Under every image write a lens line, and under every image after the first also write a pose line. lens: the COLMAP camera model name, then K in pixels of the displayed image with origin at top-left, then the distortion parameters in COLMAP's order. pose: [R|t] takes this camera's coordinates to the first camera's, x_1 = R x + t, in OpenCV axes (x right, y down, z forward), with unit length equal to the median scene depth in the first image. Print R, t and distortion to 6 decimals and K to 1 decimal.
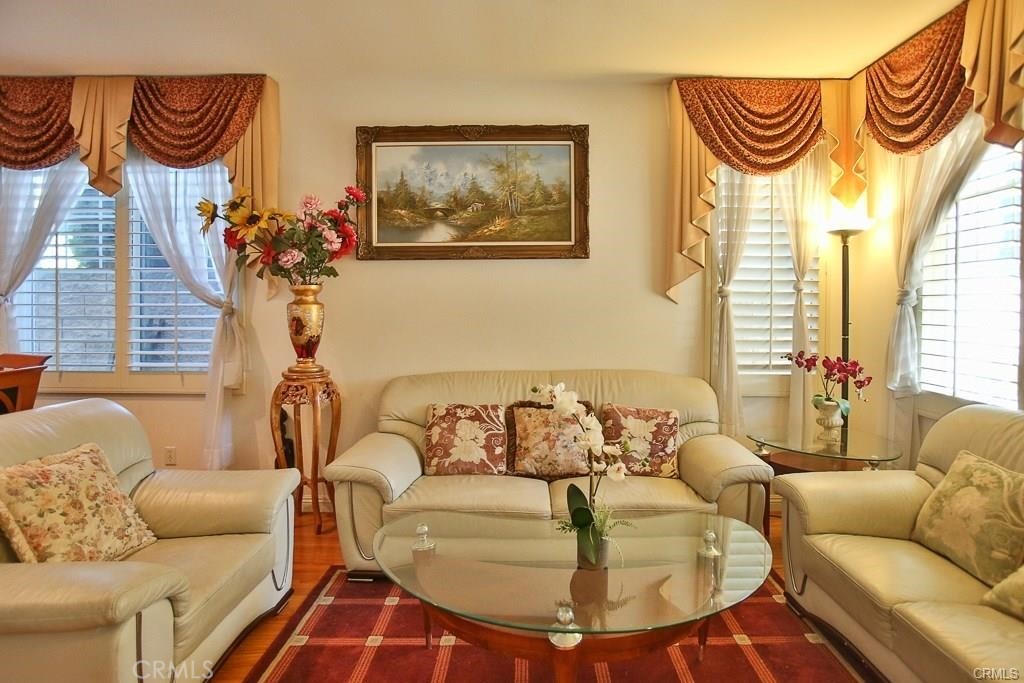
lens RADIAL K [[558.3, 0, 537.7], [0, 558.3, 310.6], [0, 0, 1]] dist [-0.066757, 0.030466]
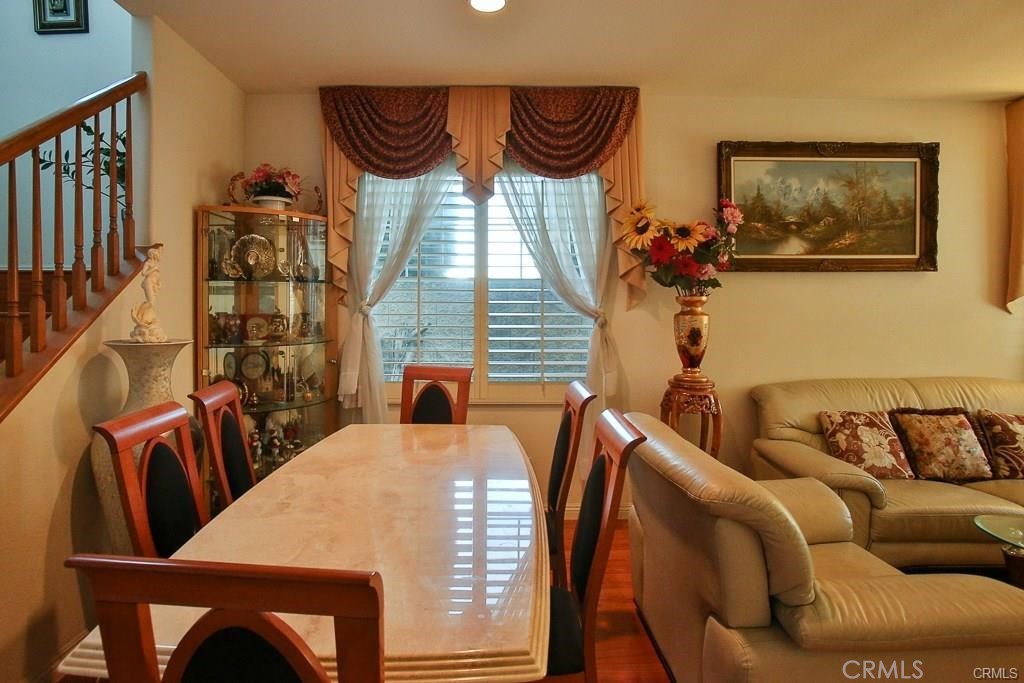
lens RADIAL K [[558.3, 0, 482.0], [0, 558.3, 316.8], [0, 0, 1]] dist [-0.066757, 0.030466]
pose [[0.999938, 0.001037, -0.011082, -0.785471], [-0.001122, 0.999970, -0.007652, 0.000595], [0.011074, 0.007664, 0.999909, -0.021130]]
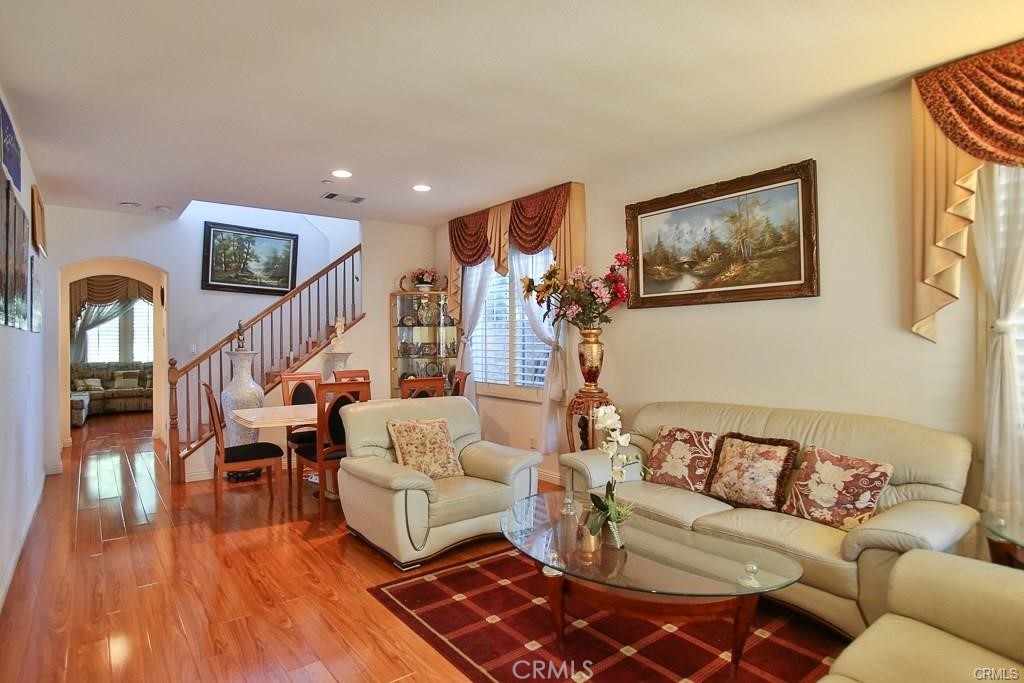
lens RADIAL K [[558.3, 0, 500.4], [0, 558.3, 344.8], [0, 0, 1]] dist [-0.066757, 0.030466]
pose [[0.597255, 0.003590, -0.802043, 0.555206], [-0.000045, 0.999990, 0.004443, -0.014250], [0.802051, -0.002618, 0.597249, -0.011157]]
